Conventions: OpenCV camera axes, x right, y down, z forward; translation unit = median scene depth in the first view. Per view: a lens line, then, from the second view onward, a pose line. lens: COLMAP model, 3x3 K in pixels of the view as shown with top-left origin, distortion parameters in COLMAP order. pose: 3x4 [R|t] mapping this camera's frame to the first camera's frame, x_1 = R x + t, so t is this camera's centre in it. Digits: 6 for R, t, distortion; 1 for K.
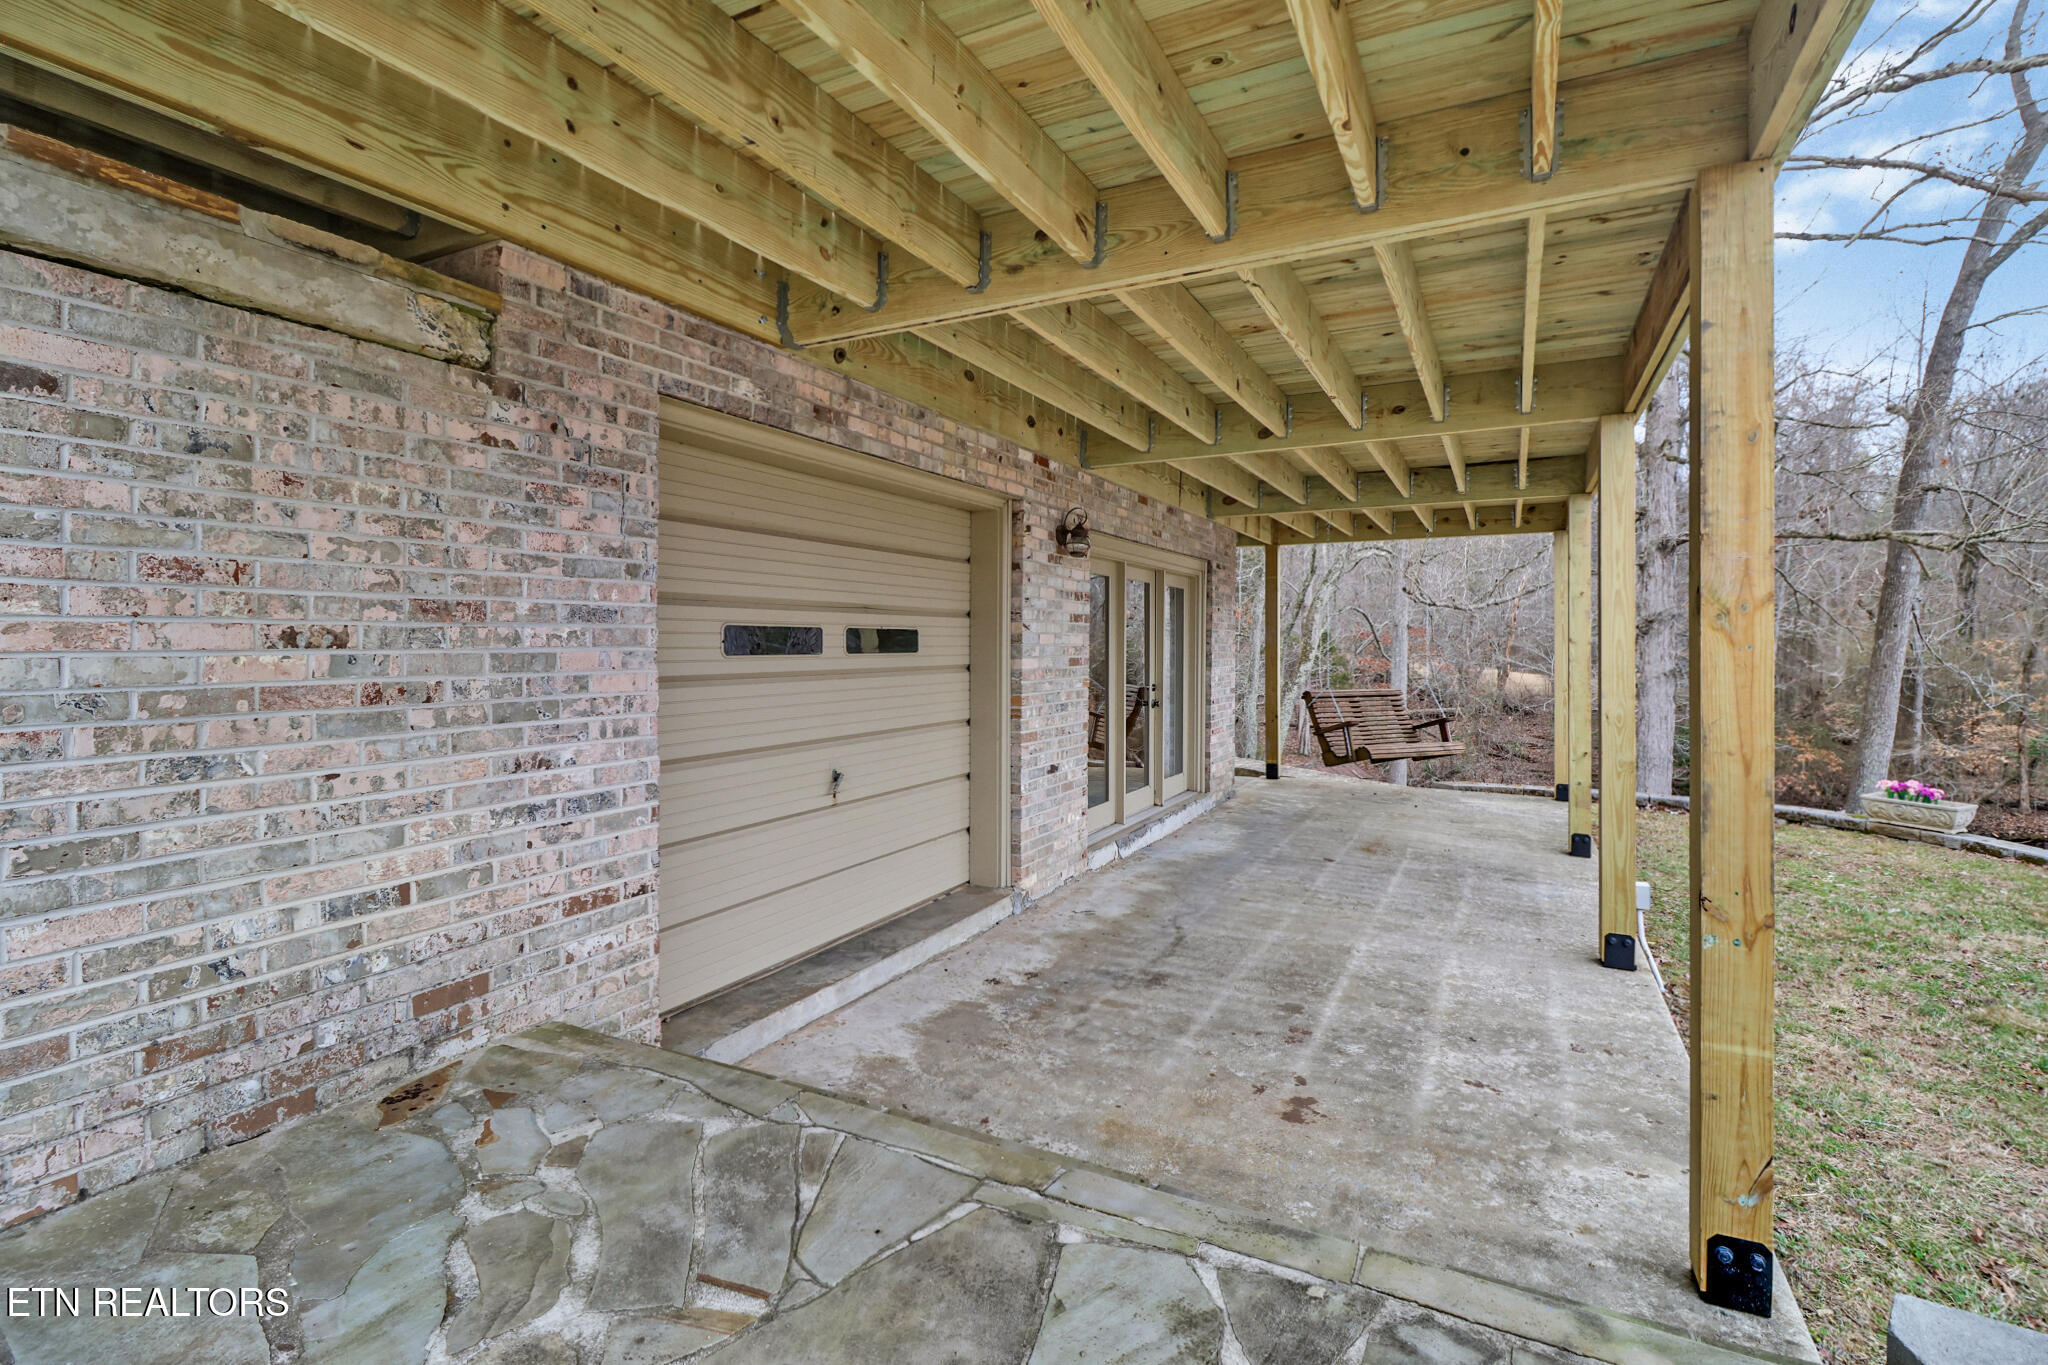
lens RADIAL K [[958.1, 0, 984.3], [0, 958.1, 642.7], [0, 0, 1]] dist [-0.011709, -0.004358]
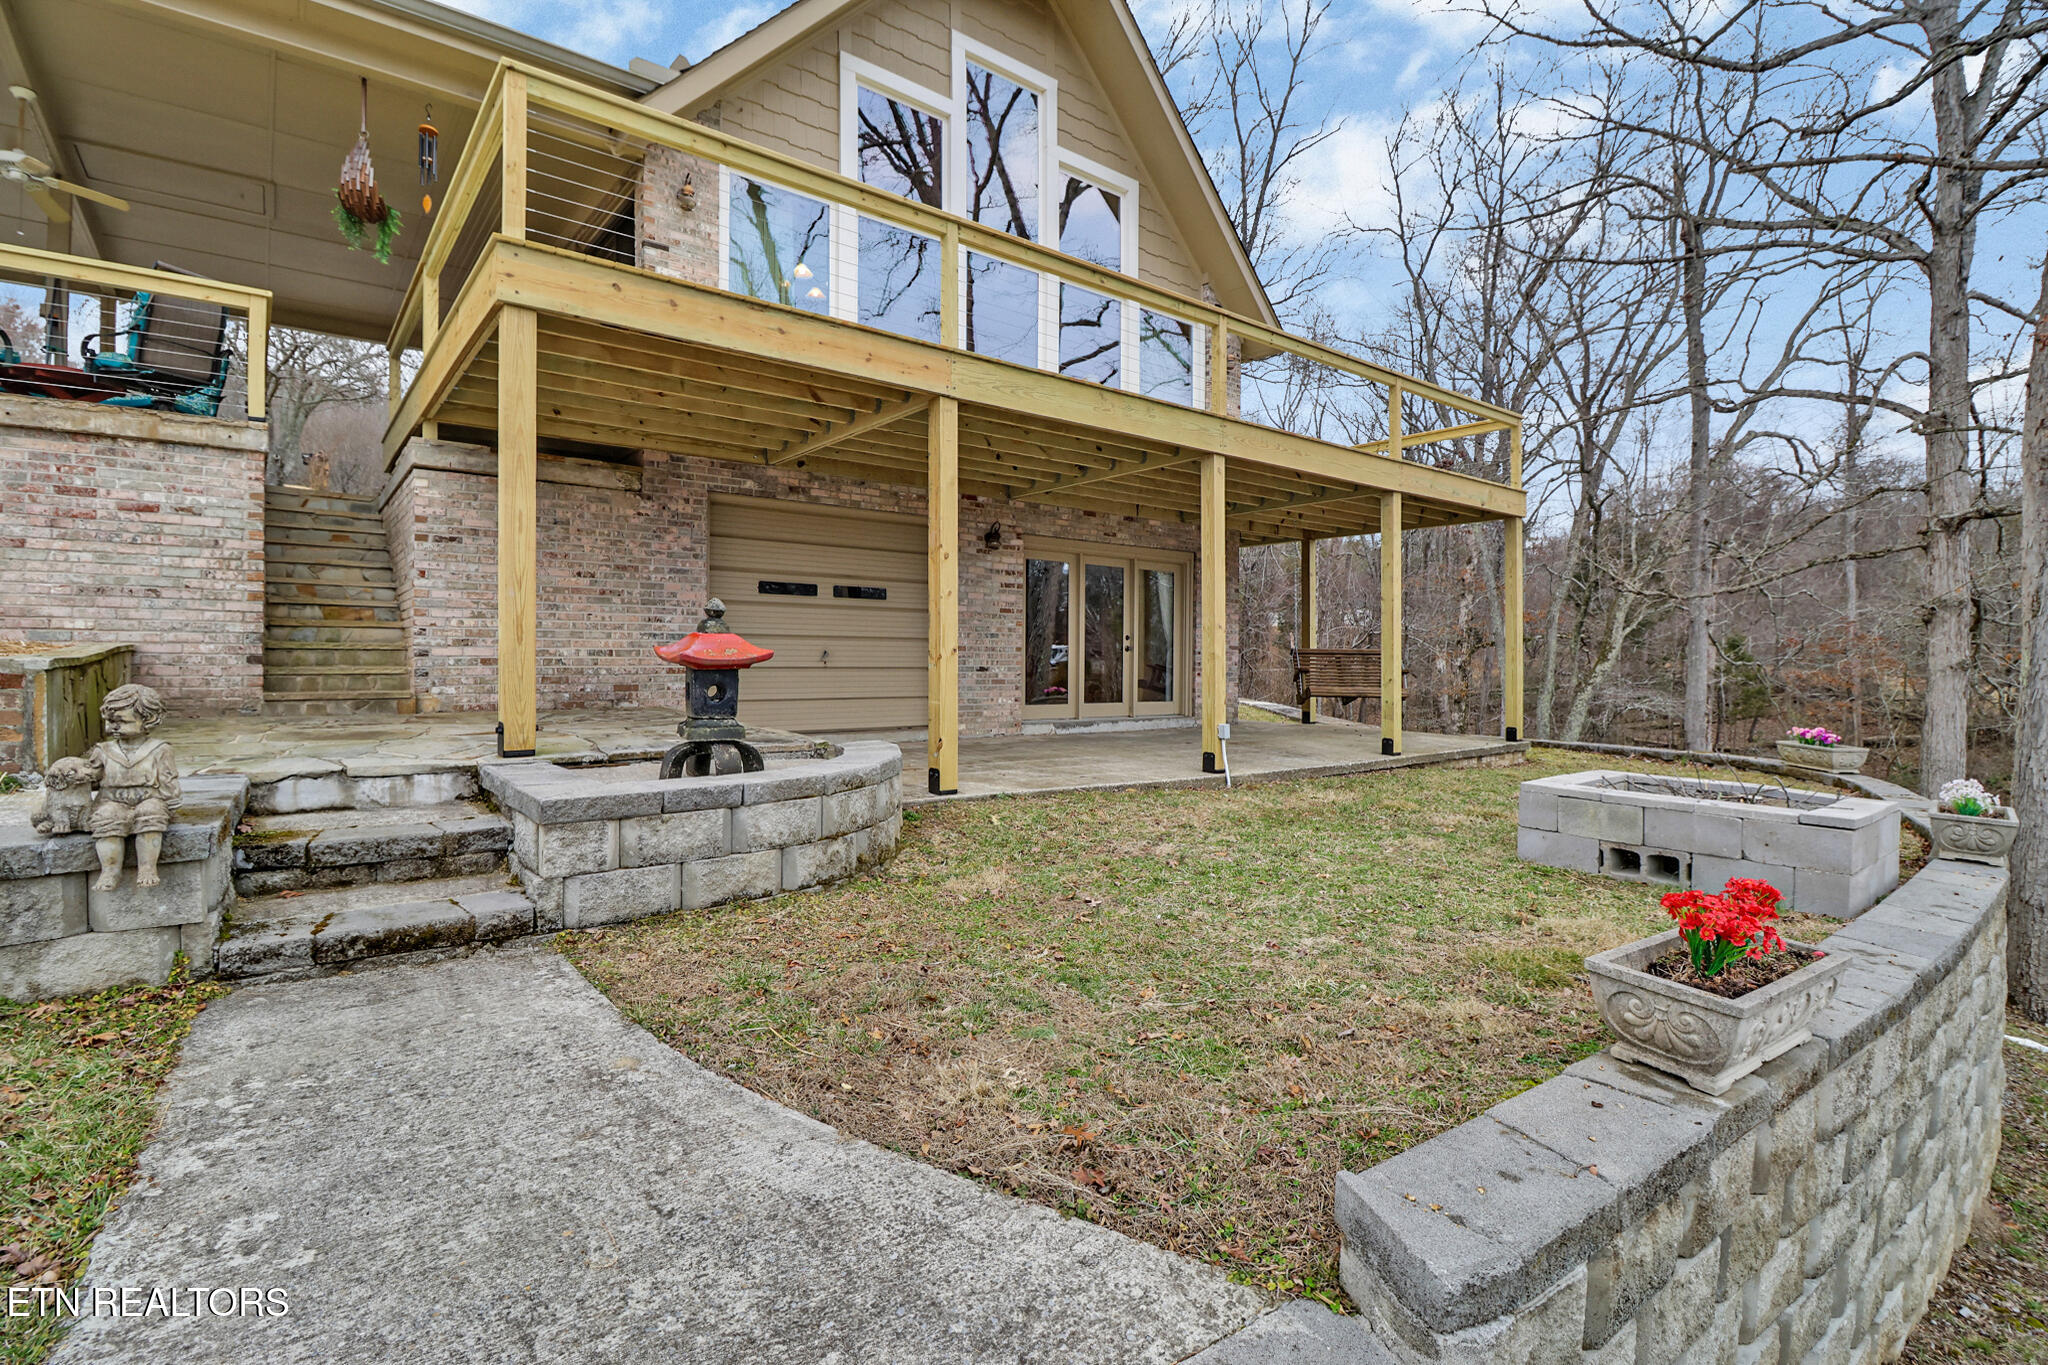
lens RADIAL K [[958.1, 0, 986.6], [0, 958.1, 670.1], [0, 0, 1]] dist [-0.011709, -0.004358]
pose [[0.904756, 0.015581, -0.425646, 1.685298], [-0.011765, 0.999864, 0.011592, 0.227131], [0.425768, -0.005480, 0.904816, -1.232866]]
